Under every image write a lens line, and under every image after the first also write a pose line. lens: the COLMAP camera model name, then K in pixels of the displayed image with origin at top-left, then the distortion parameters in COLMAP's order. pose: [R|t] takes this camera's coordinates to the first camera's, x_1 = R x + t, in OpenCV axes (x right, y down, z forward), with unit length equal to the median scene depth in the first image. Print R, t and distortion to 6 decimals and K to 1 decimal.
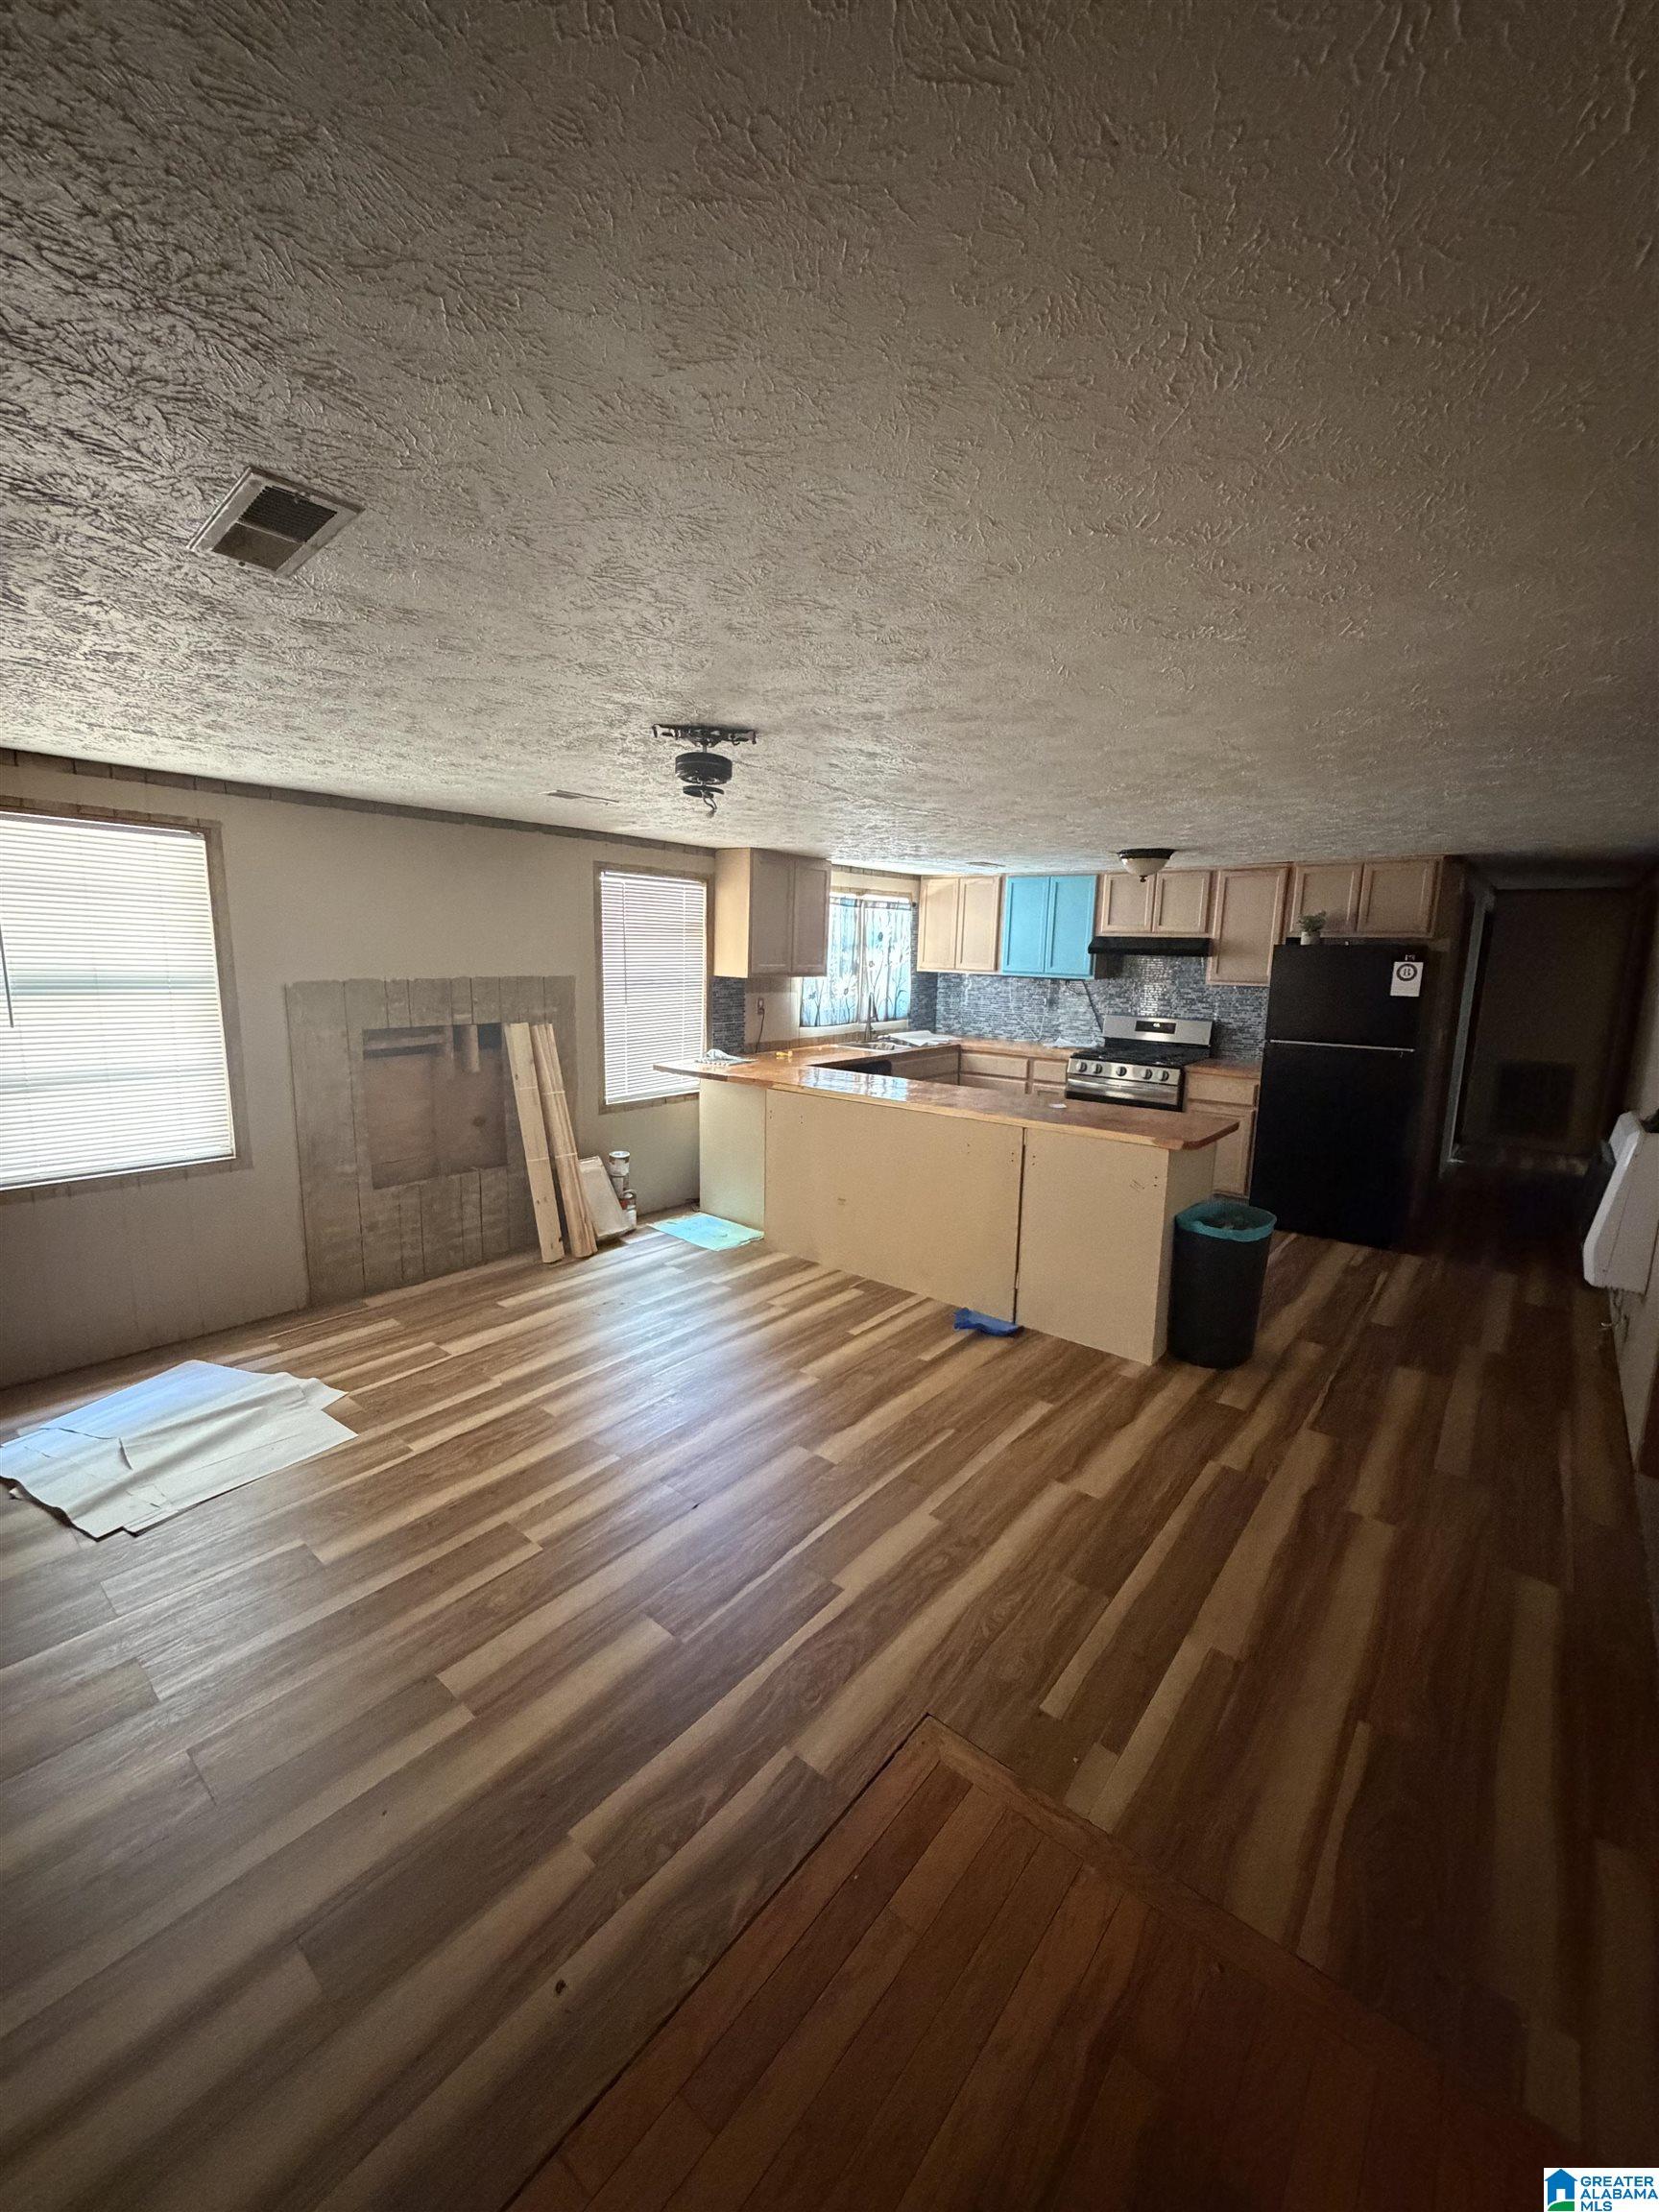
lens RADIAL K [[891.5, 0, 829.3], [0, 891.5, 1101.6], [0, 0, 1]] dist [0.009033, -0.000675]
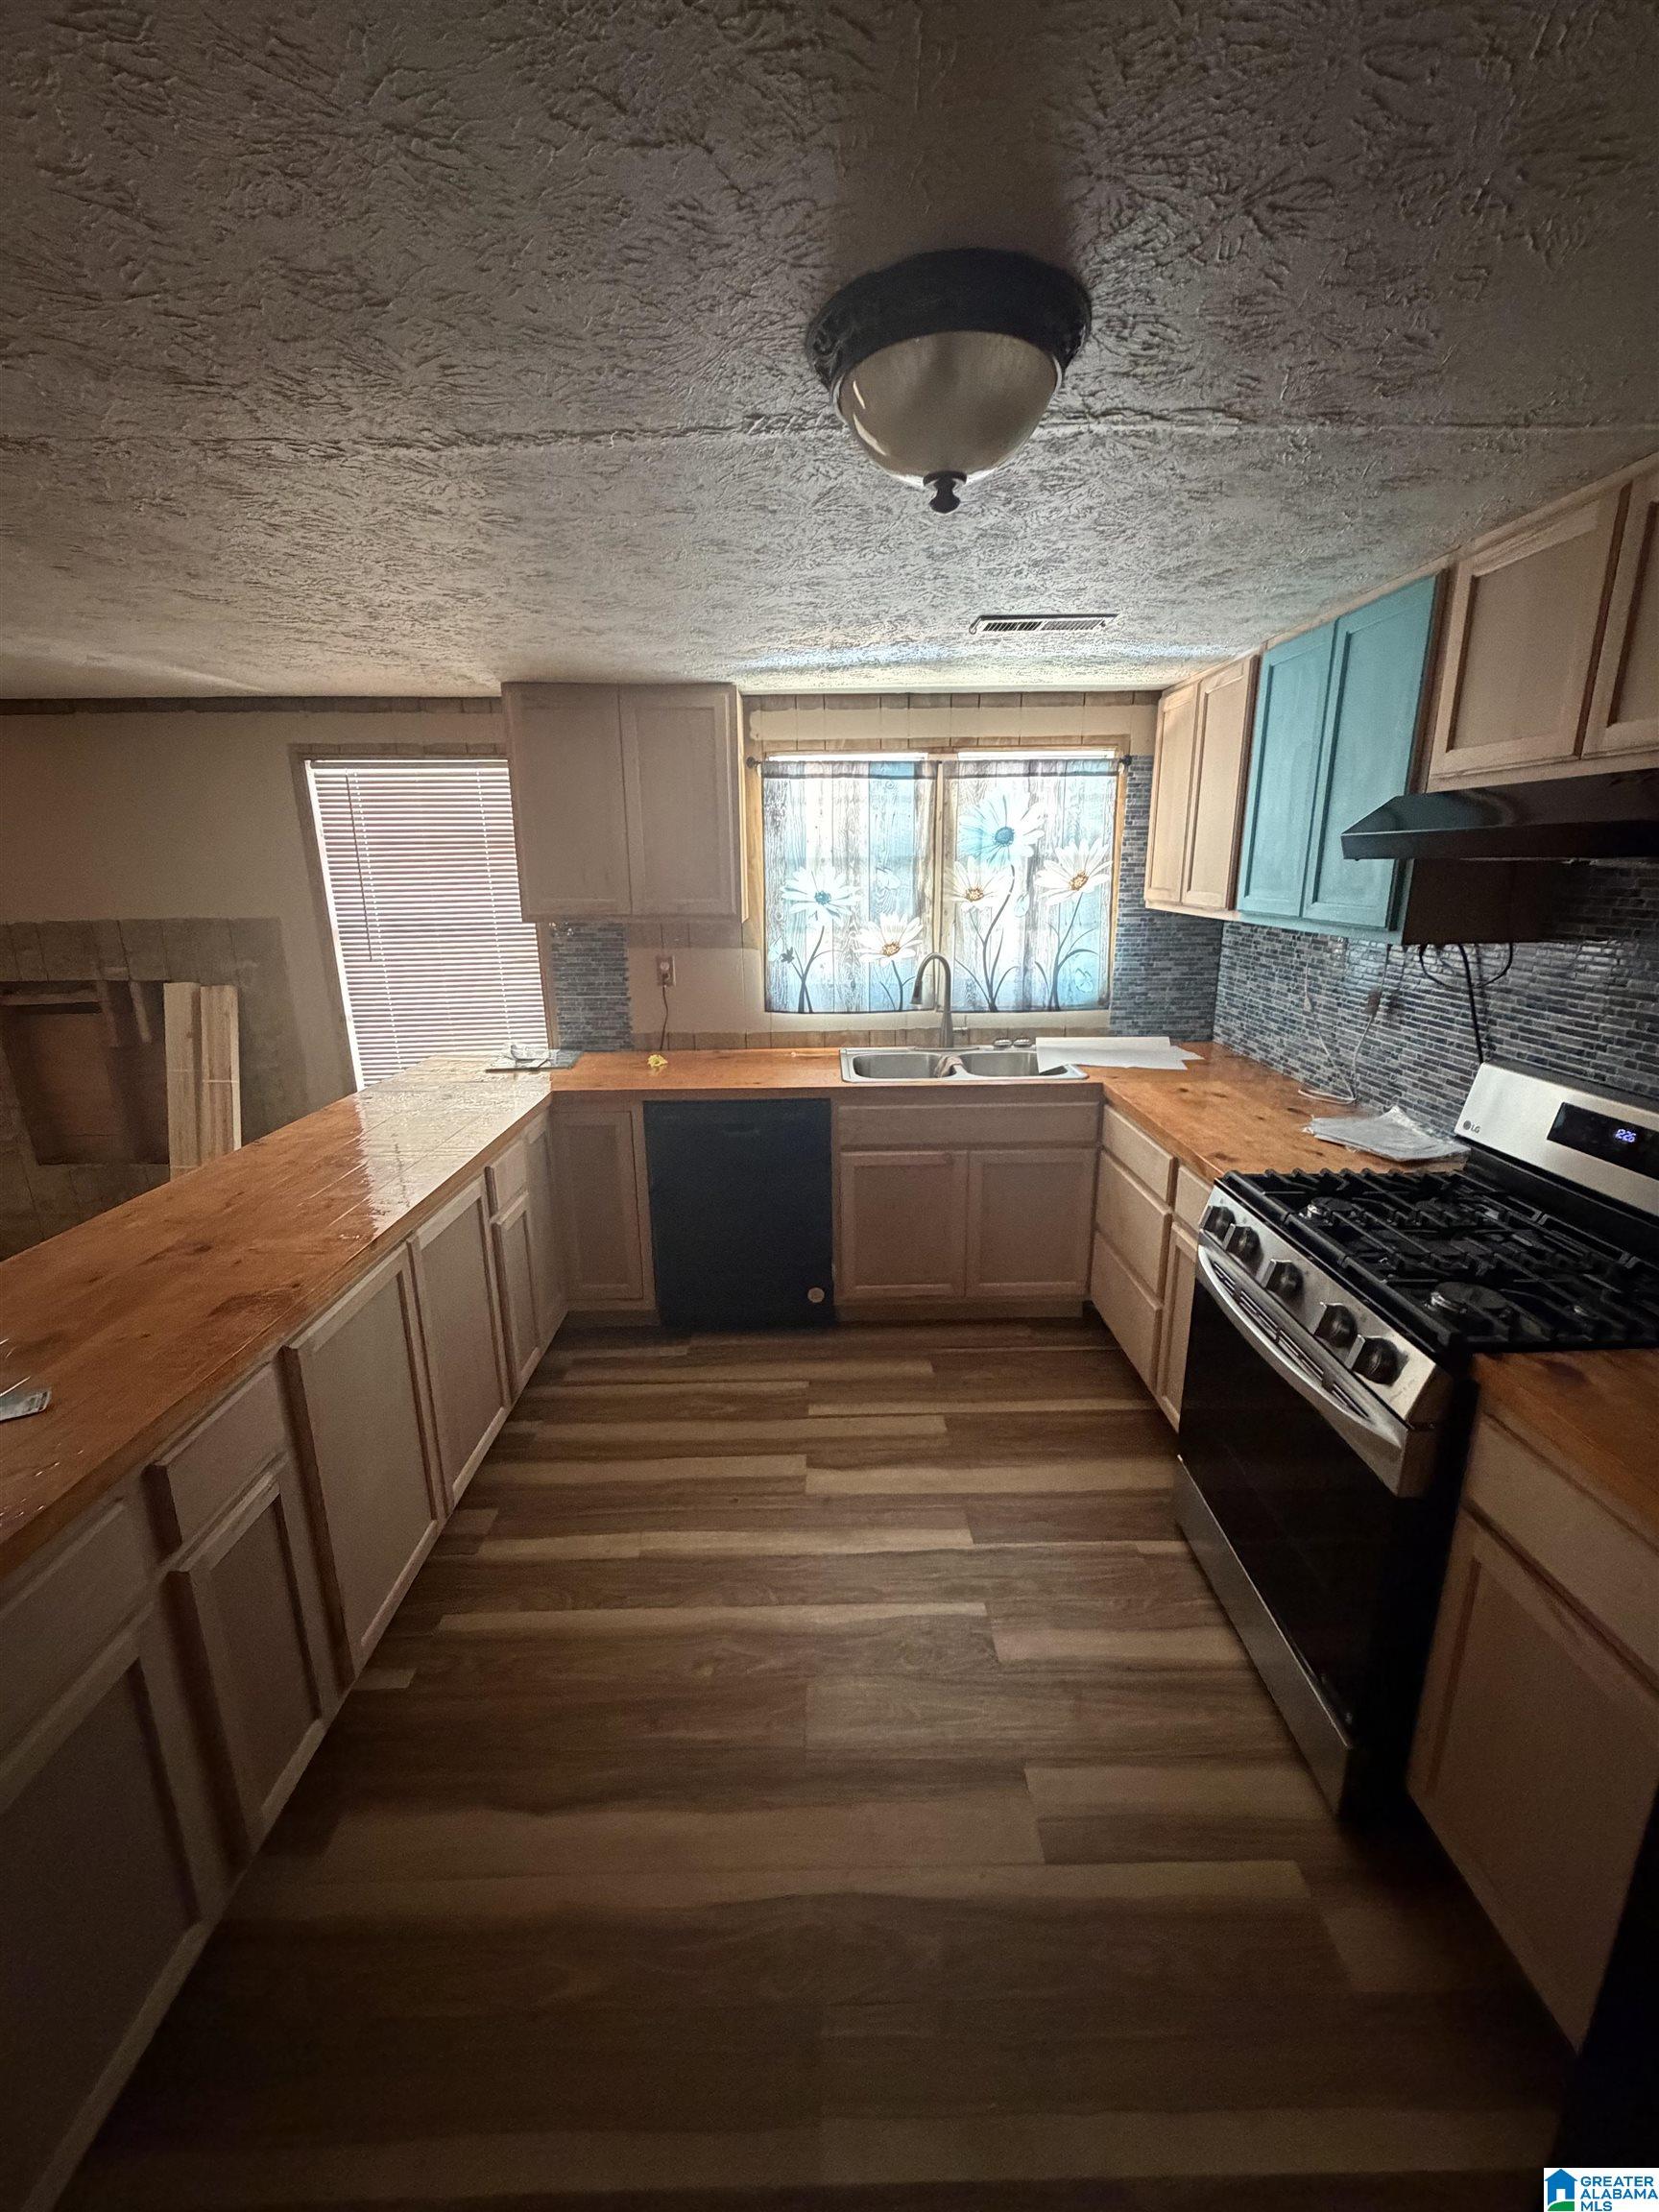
lens RADIAL K [[891.5, 0, 830.1], [0, 891.5, 1093.2], [0, 0, 1]] dist [0.009033, -0.000675]
pose [[0.639985, 0.165390, -0.750377, 0.637893], [-0.107922, 0.986228, 0.125329, -0.165171], [0.760771, 0.000774, 0.649020, 1.029535]]
